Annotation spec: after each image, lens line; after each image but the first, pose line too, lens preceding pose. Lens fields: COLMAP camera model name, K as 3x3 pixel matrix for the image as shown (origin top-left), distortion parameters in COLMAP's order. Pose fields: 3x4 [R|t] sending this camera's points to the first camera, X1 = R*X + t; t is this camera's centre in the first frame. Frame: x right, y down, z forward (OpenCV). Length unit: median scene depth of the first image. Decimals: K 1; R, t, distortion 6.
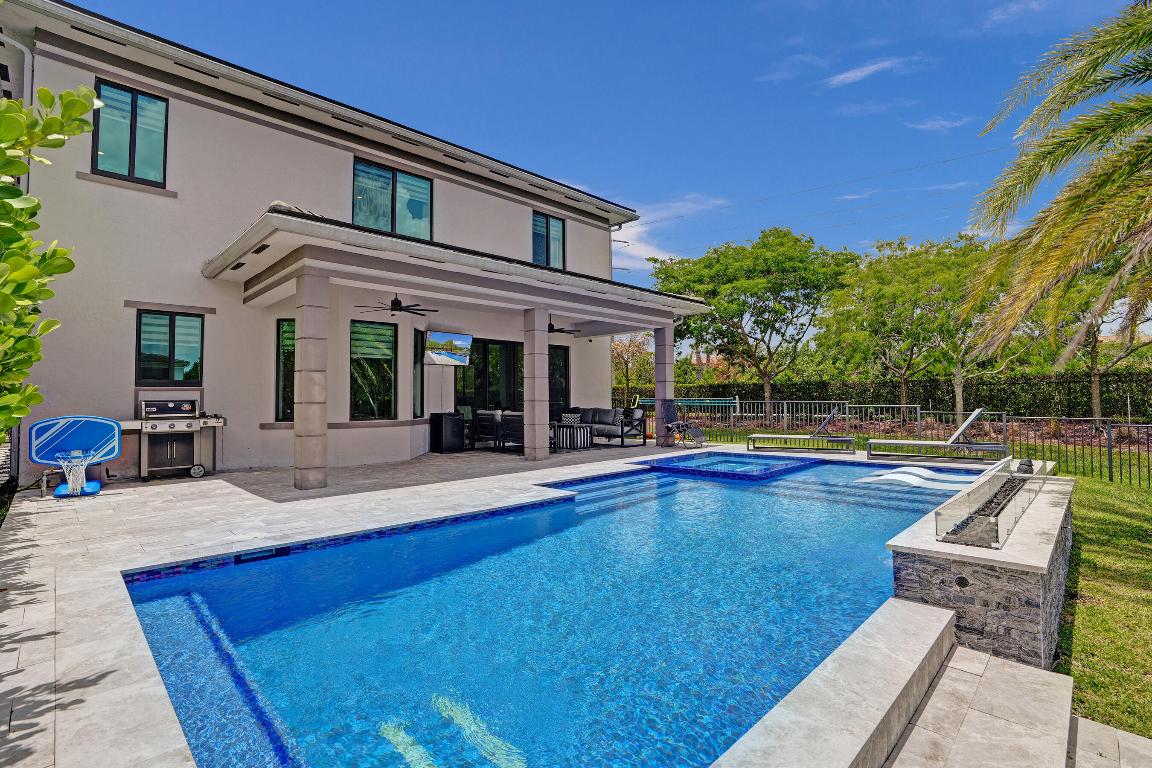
lens RADIAL K [[539.8, 0, 585.1], [0, 539.8, 379.5], [0, 0, 1]] dist [-0.060098, 0.022069]
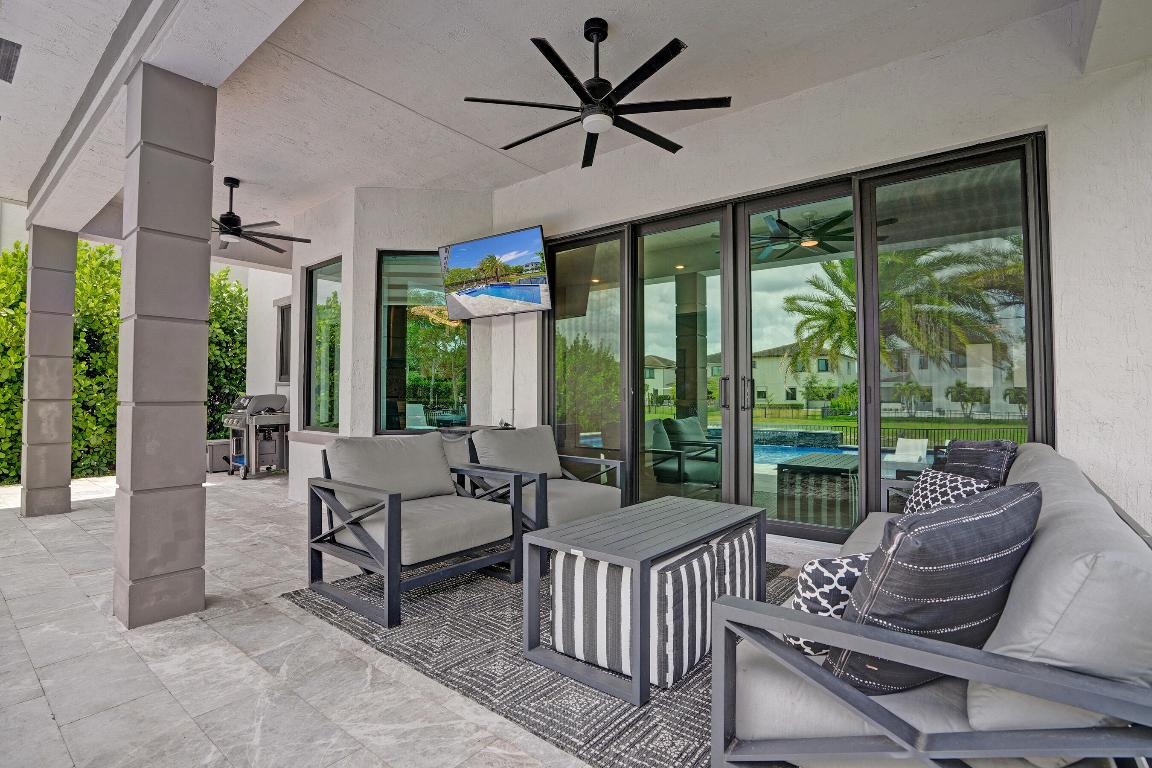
lens RADIAL K [[536.4, 0, 579.4], [0, 536.4, 383.3], [0, 0, 1]] dist [-0.072411, 0.020546]
pose [[0.121471, -0.022195, -0.992347, 0.172585], [0.031411, 0.999335, -0.018507, 0.037237], [0.992098, -0.028923, 0.122087, 1.009017]]
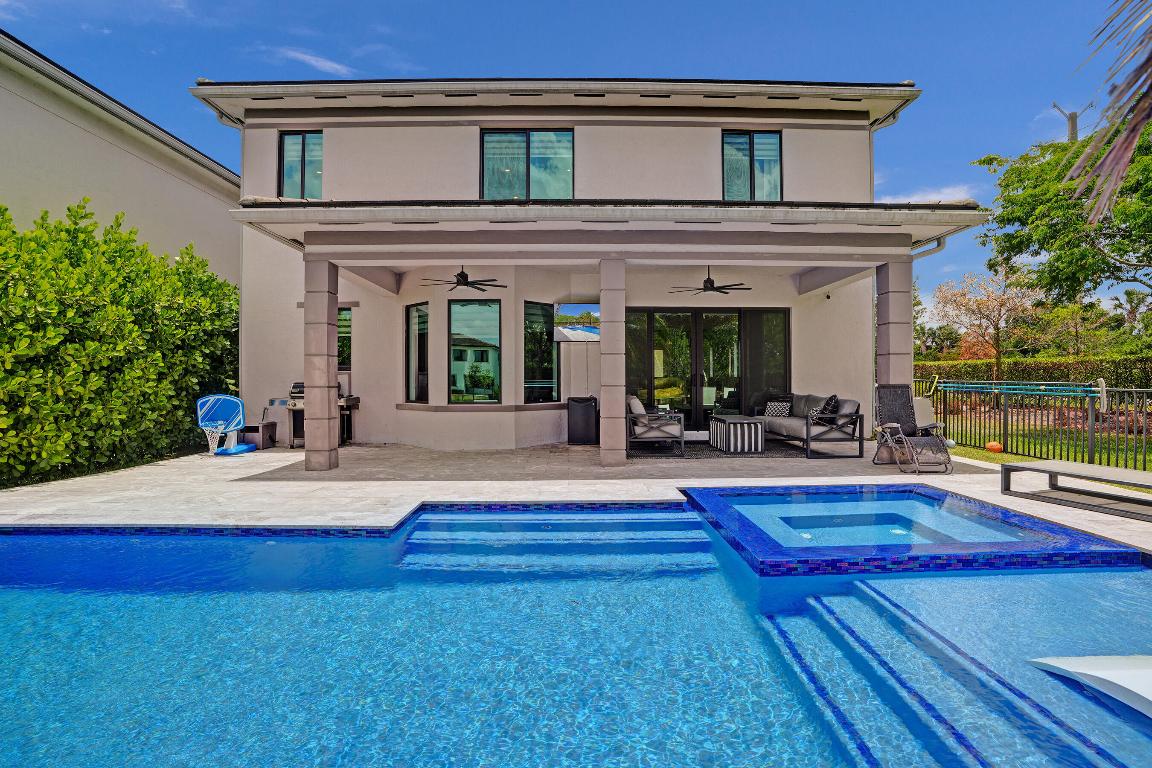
lens RADIAL K [[551.0, 0, 576.0], [0, 551.0, 384.0], [0, 0, 1]] dist [-0.074424, 0.026257]
pose [[0.717980, 0.011229, -0.695973, 0.339917], [0.023041, 0.998938, 0.039887, 0.005079], [0.695682, -0.044674, 0.716959, 0.357175]]
